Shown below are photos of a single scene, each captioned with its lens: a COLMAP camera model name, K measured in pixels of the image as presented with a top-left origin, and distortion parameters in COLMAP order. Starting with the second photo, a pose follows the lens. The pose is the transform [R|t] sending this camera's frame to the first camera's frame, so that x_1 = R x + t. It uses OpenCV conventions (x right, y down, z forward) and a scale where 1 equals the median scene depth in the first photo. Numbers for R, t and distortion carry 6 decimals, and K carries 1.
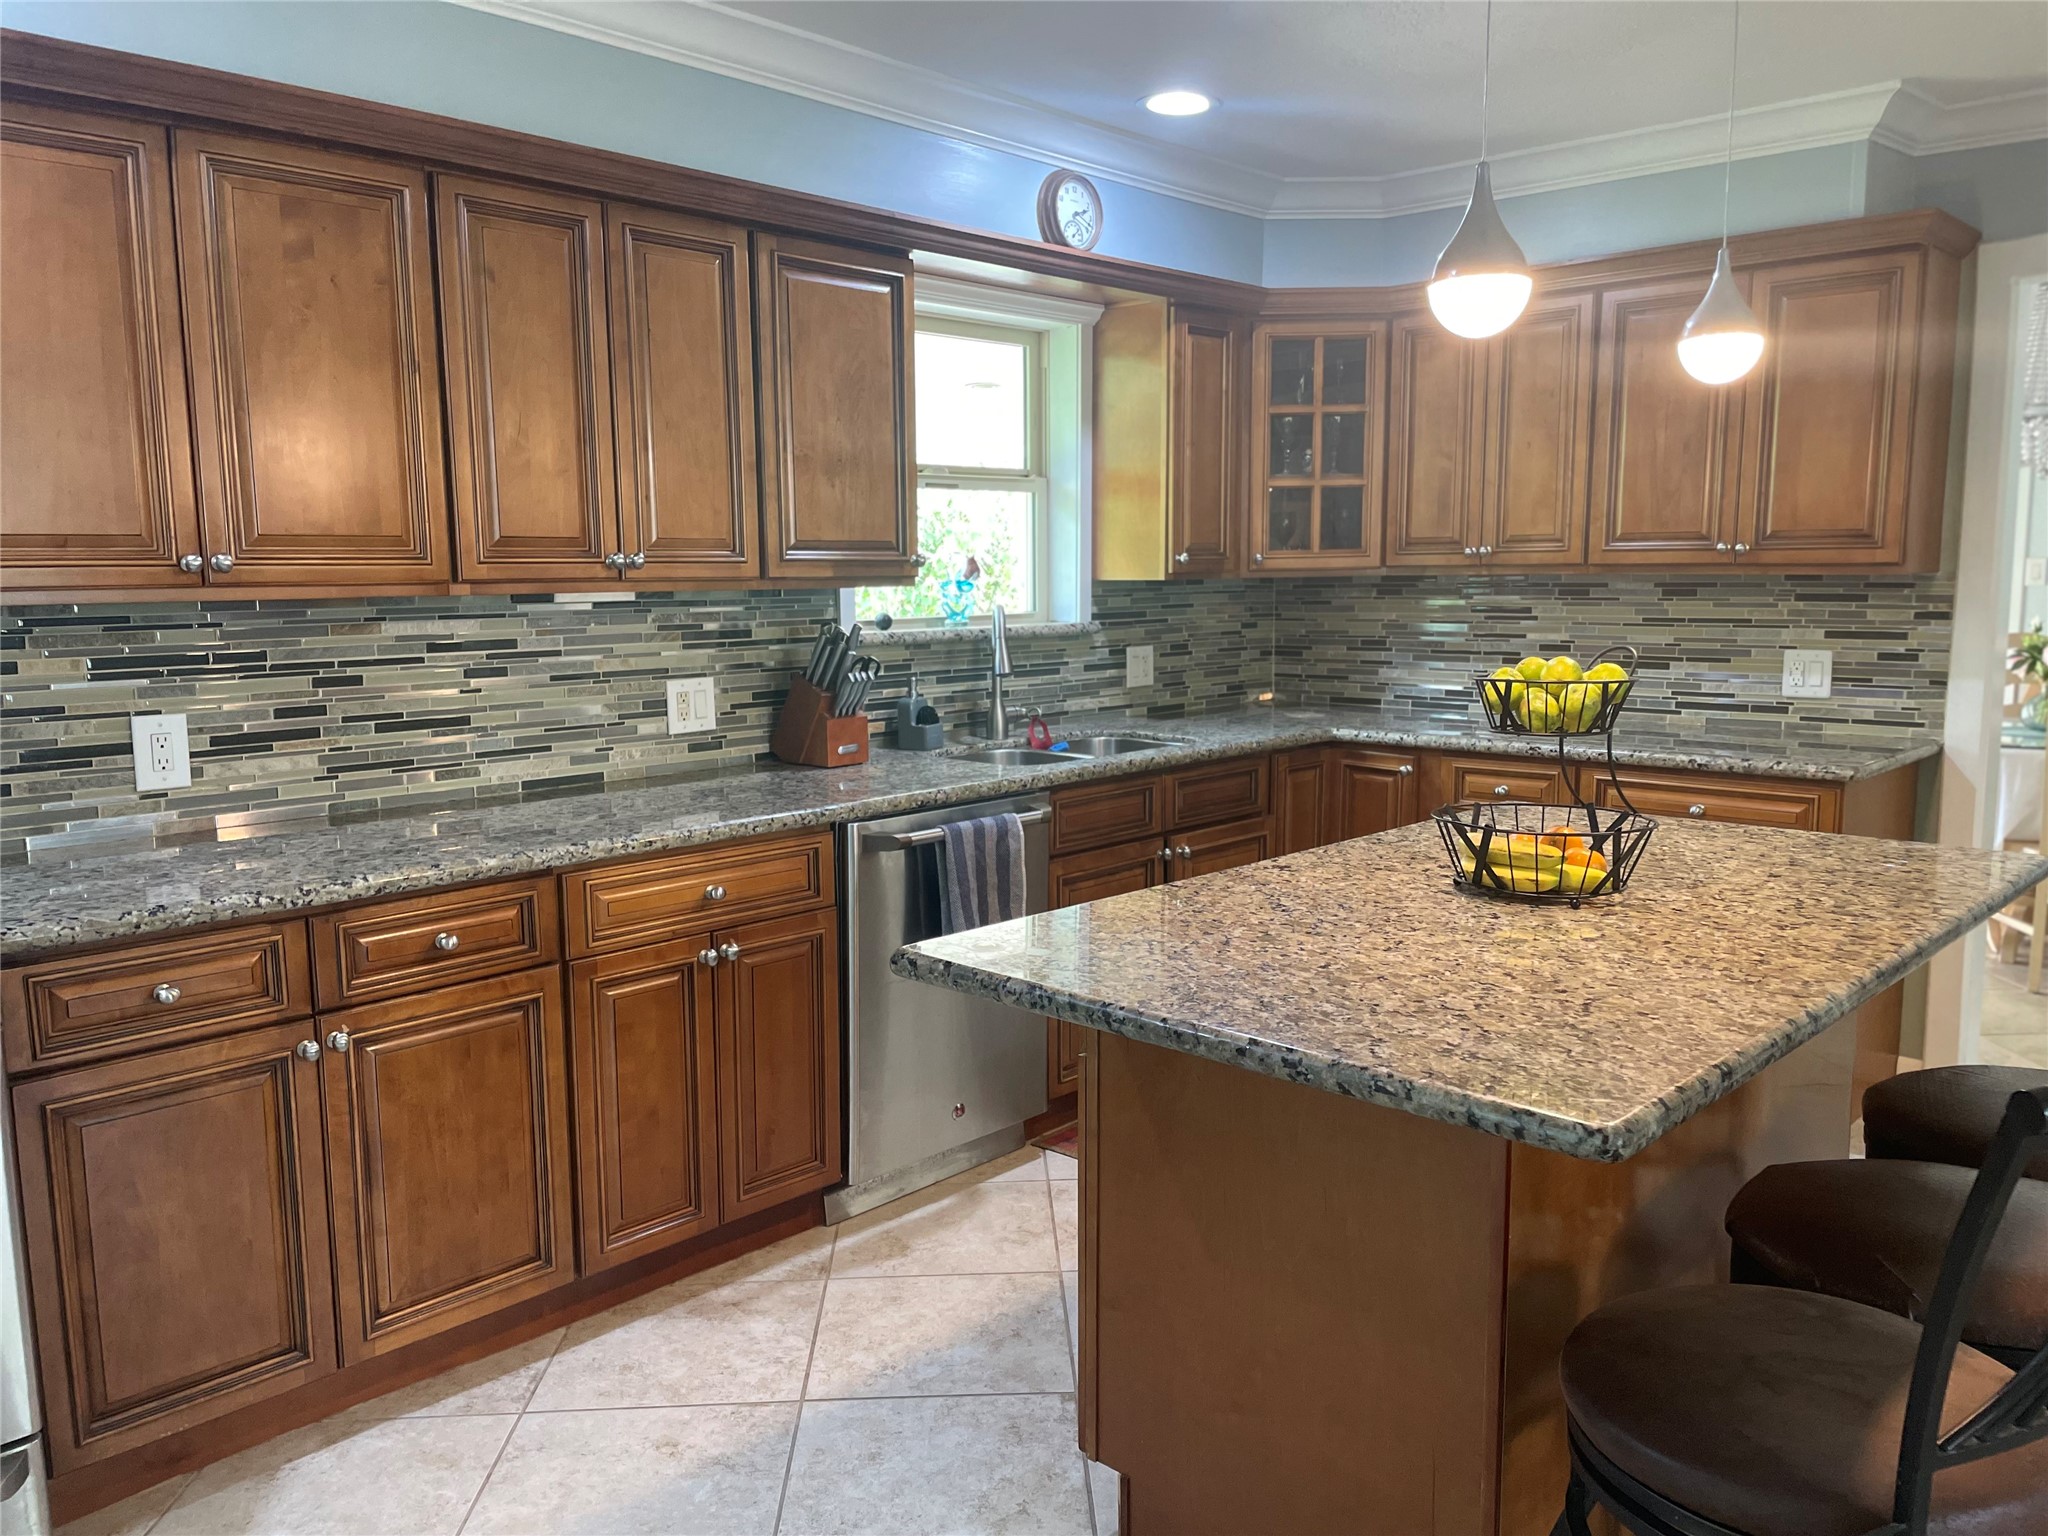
lens RADIAL K [[1569.0, 0, 1039.2], [0, 1569.0, 772.1], [0, 0, 1]] dist [0.101073, -0.136132]
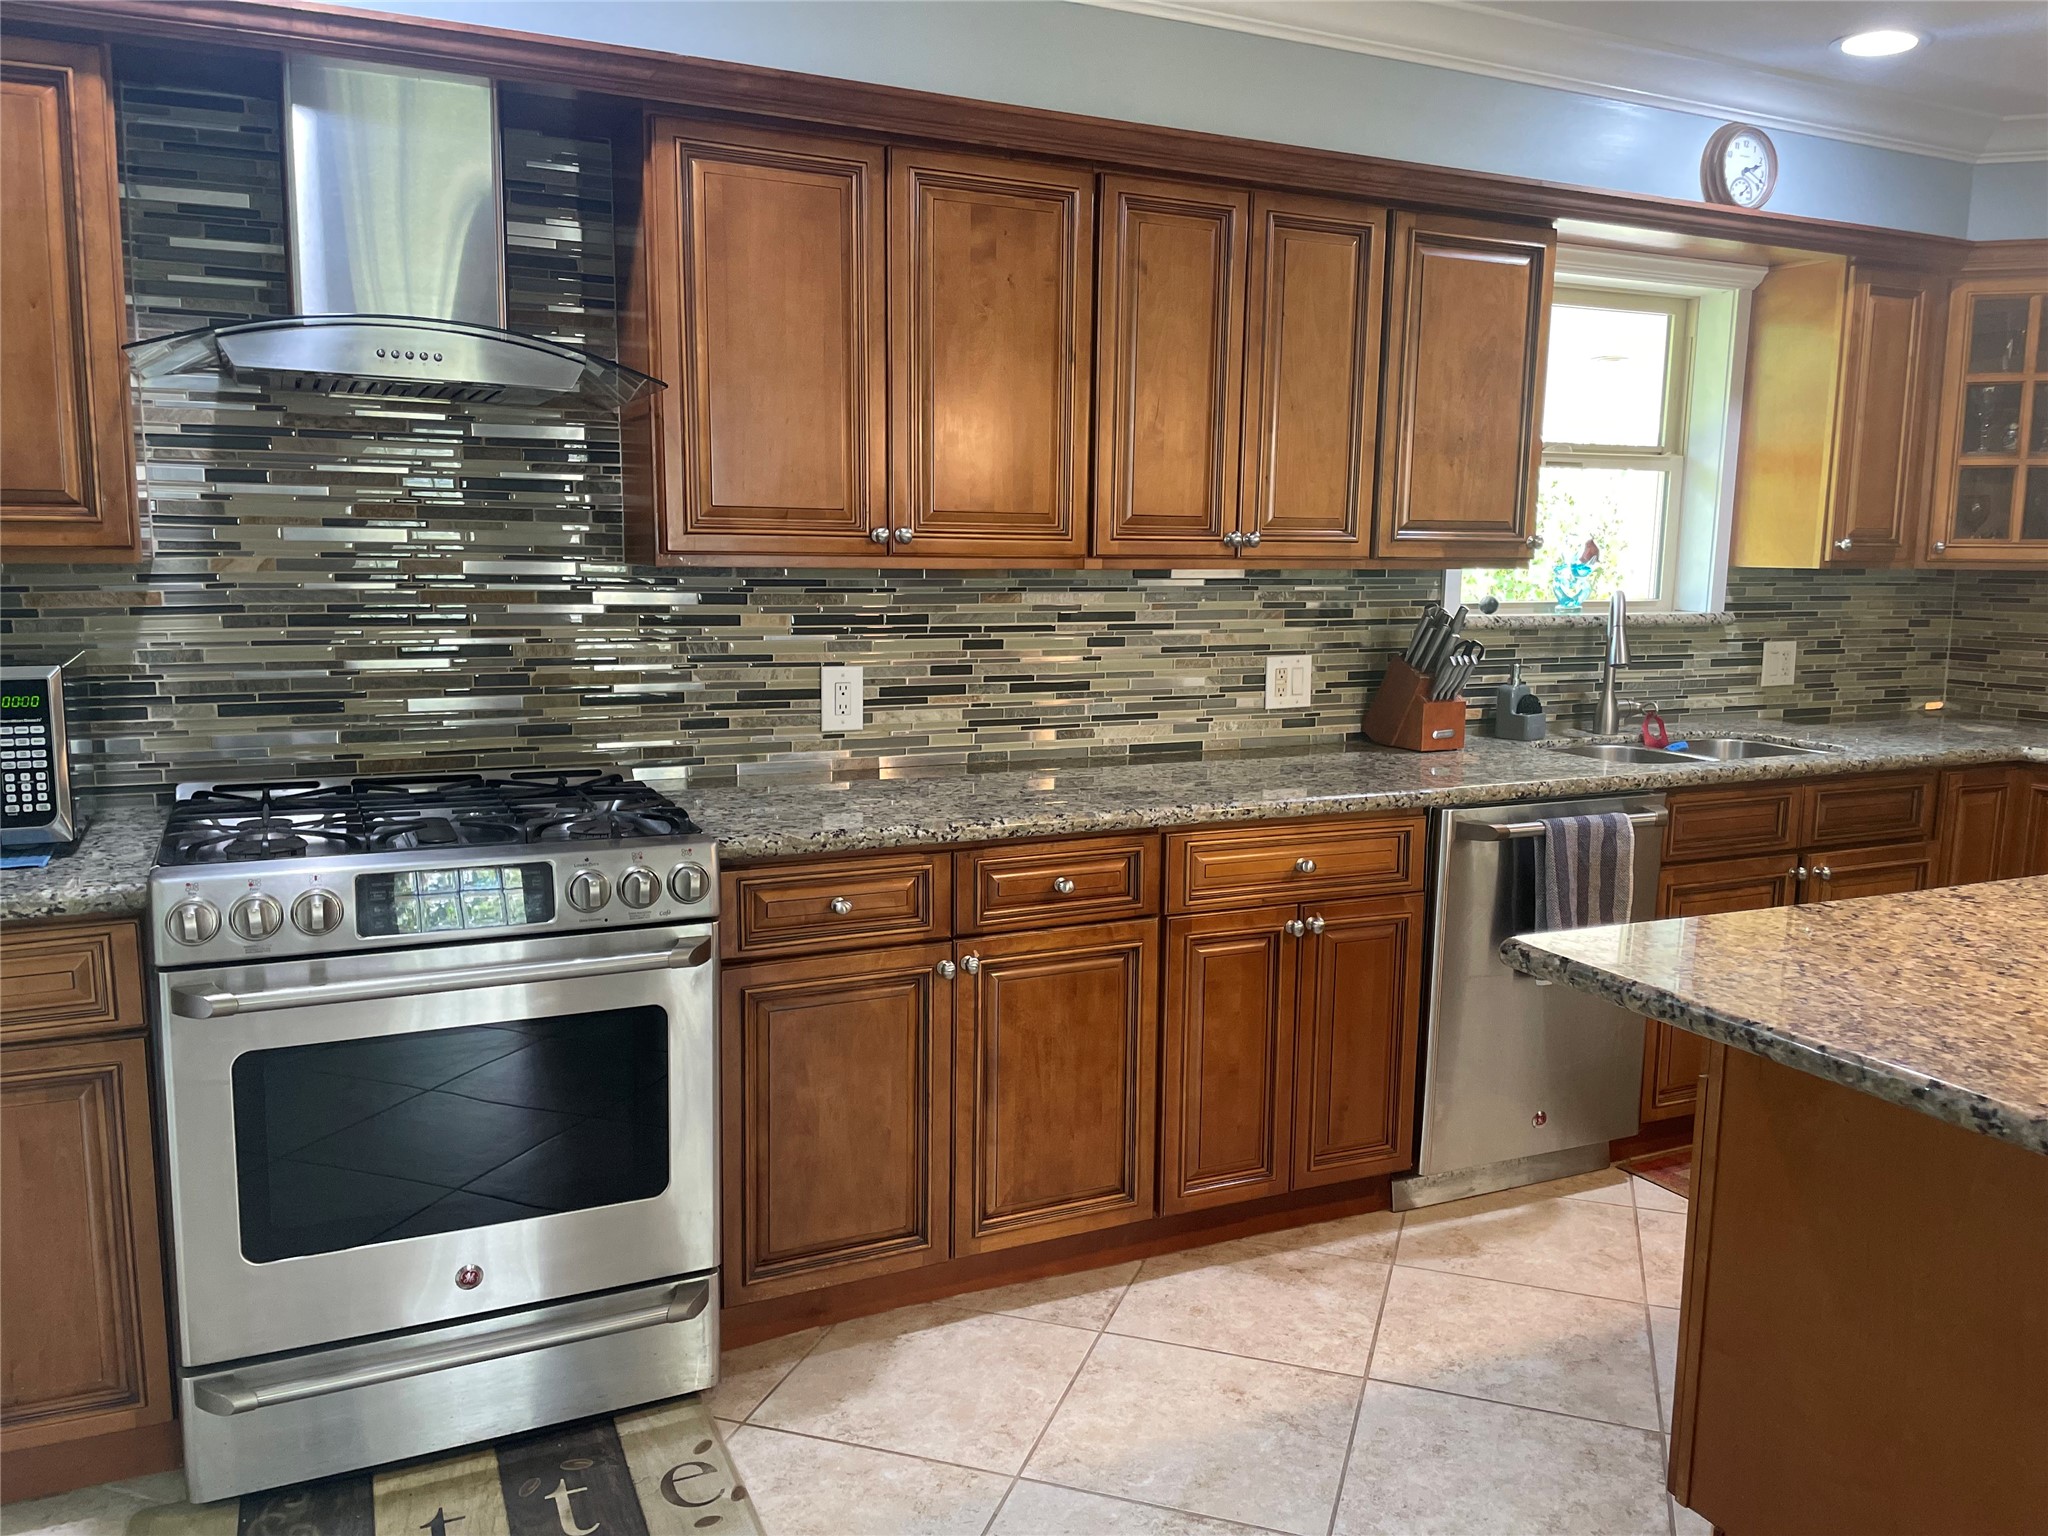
lens RADIAL K [[1569.0, 0, 1029.9], [0, 1569.0, 763.9], [0, 0, 1]] dist [0.101073, -0.136132]
pose [[0.933492, 0.070485, -0.351602, -0.017657], [-0.068313, 0.997491, 0.018597, 0.003825], [0.352030, 0.006658, 0.935965, -0.014203]]
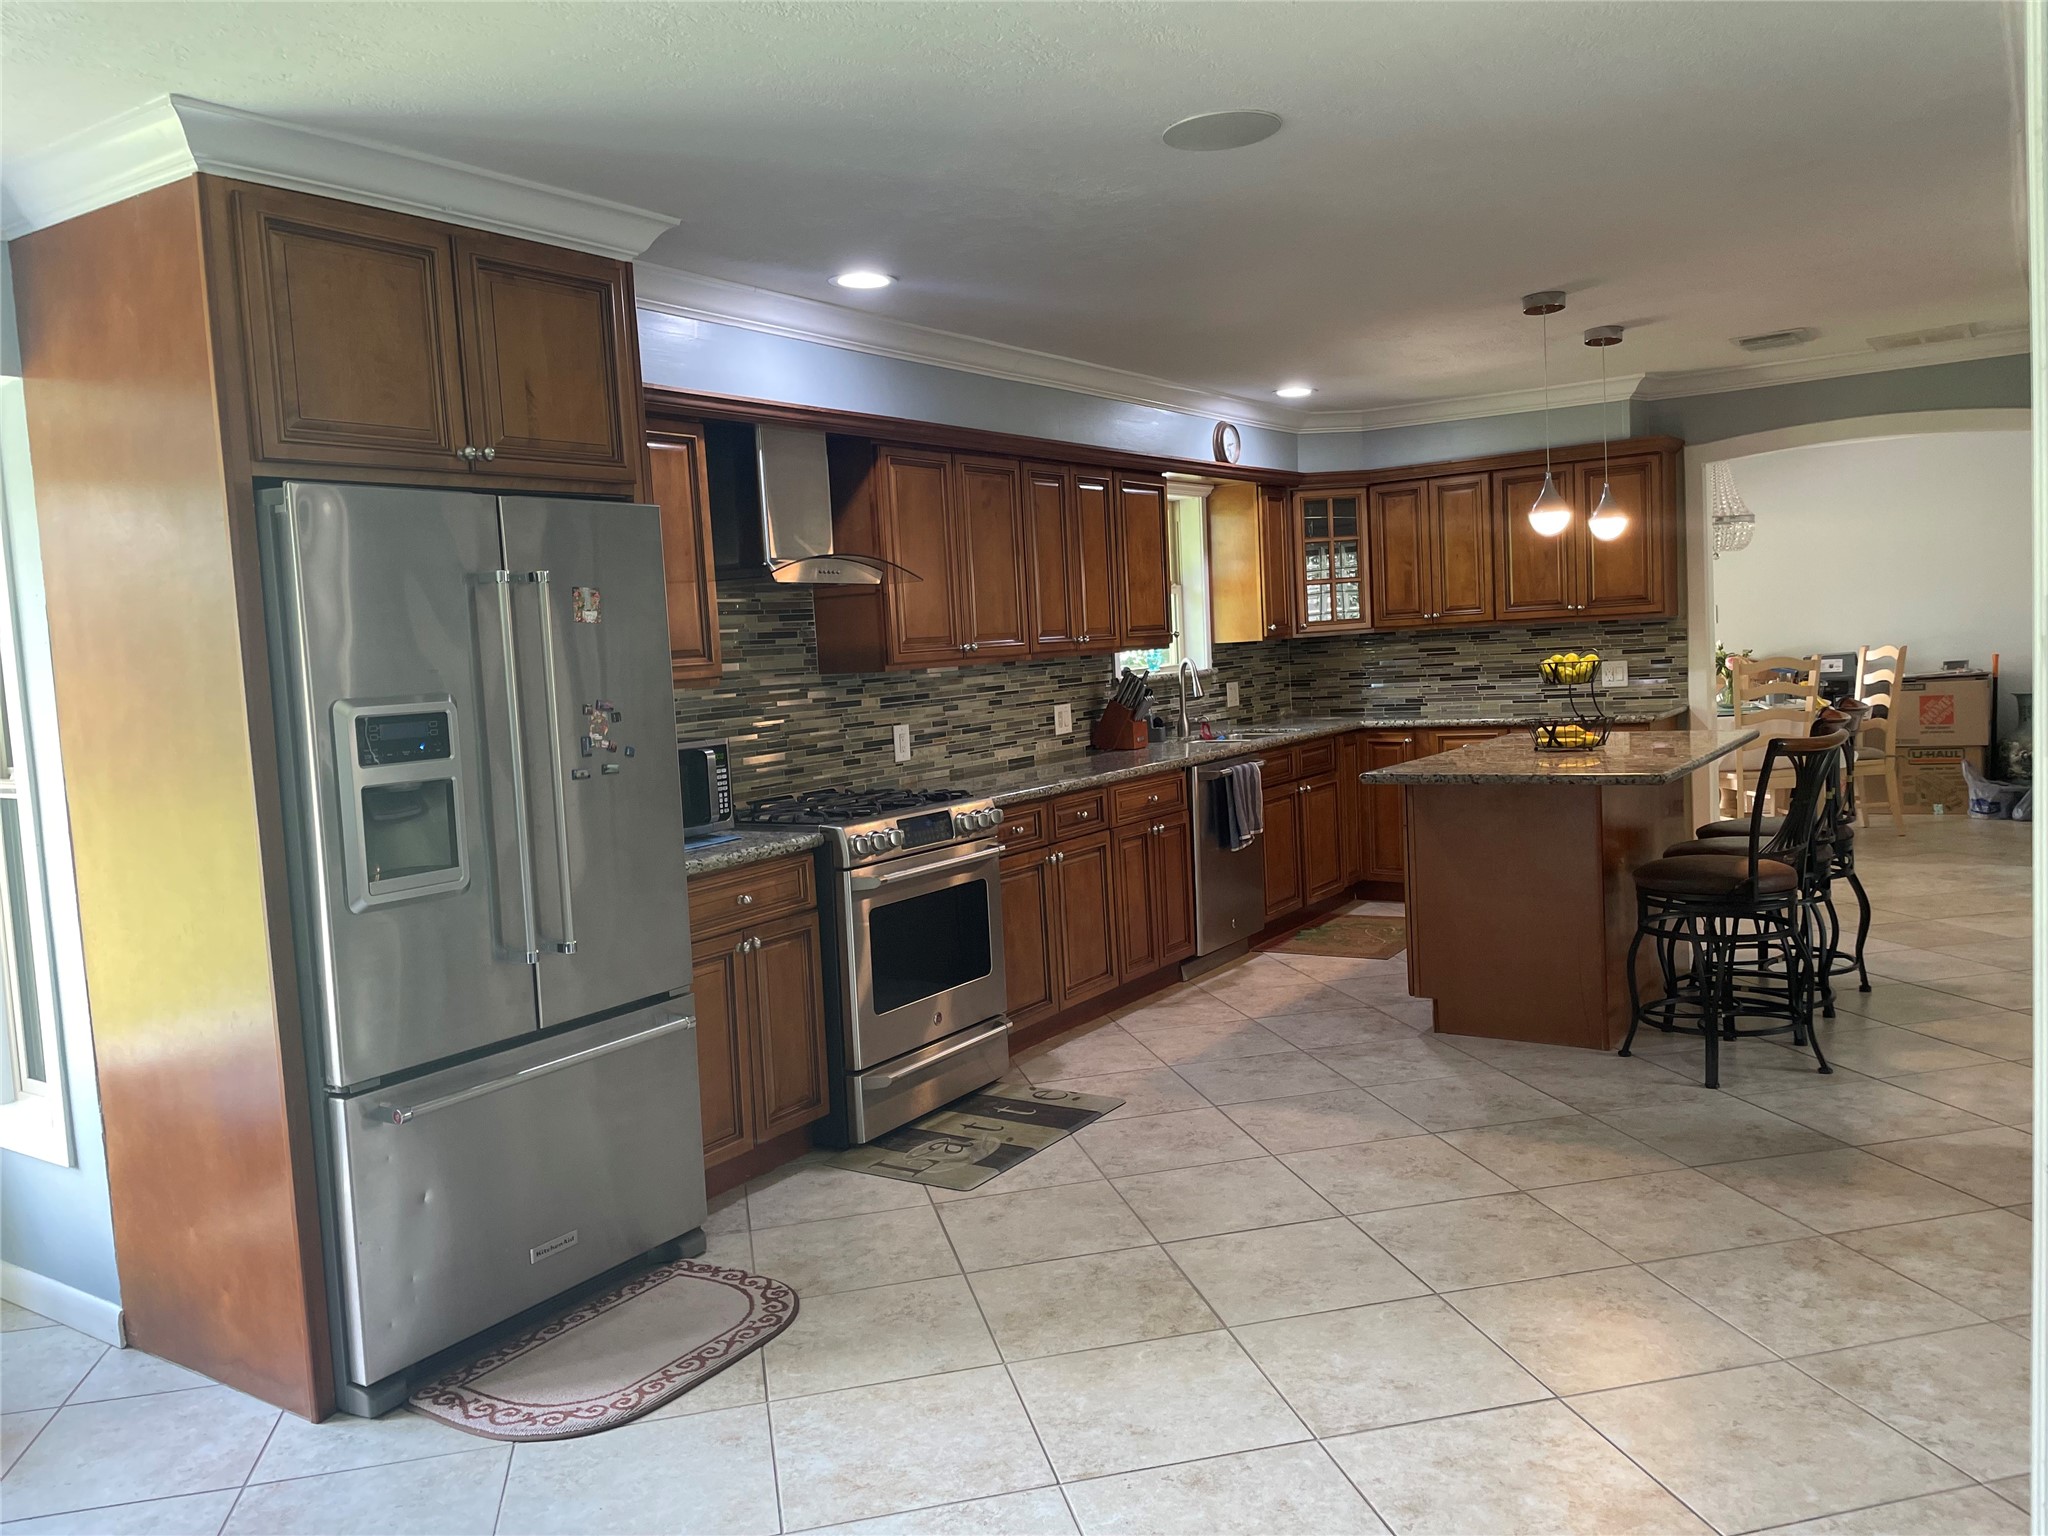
lens RADIAL K [[1569.0, 0, 1022.6], [0, 1569.0, 755.7], [0, 0, 1]] dist [0.101073, -0.136132]
pose [[0.984536, -0.061888, 0.163884, -0.653324], [0.072435, 0.995616, -0.059178, 0.120139], [-0.159503, 0.070134, 0.984703, -0.901671]]
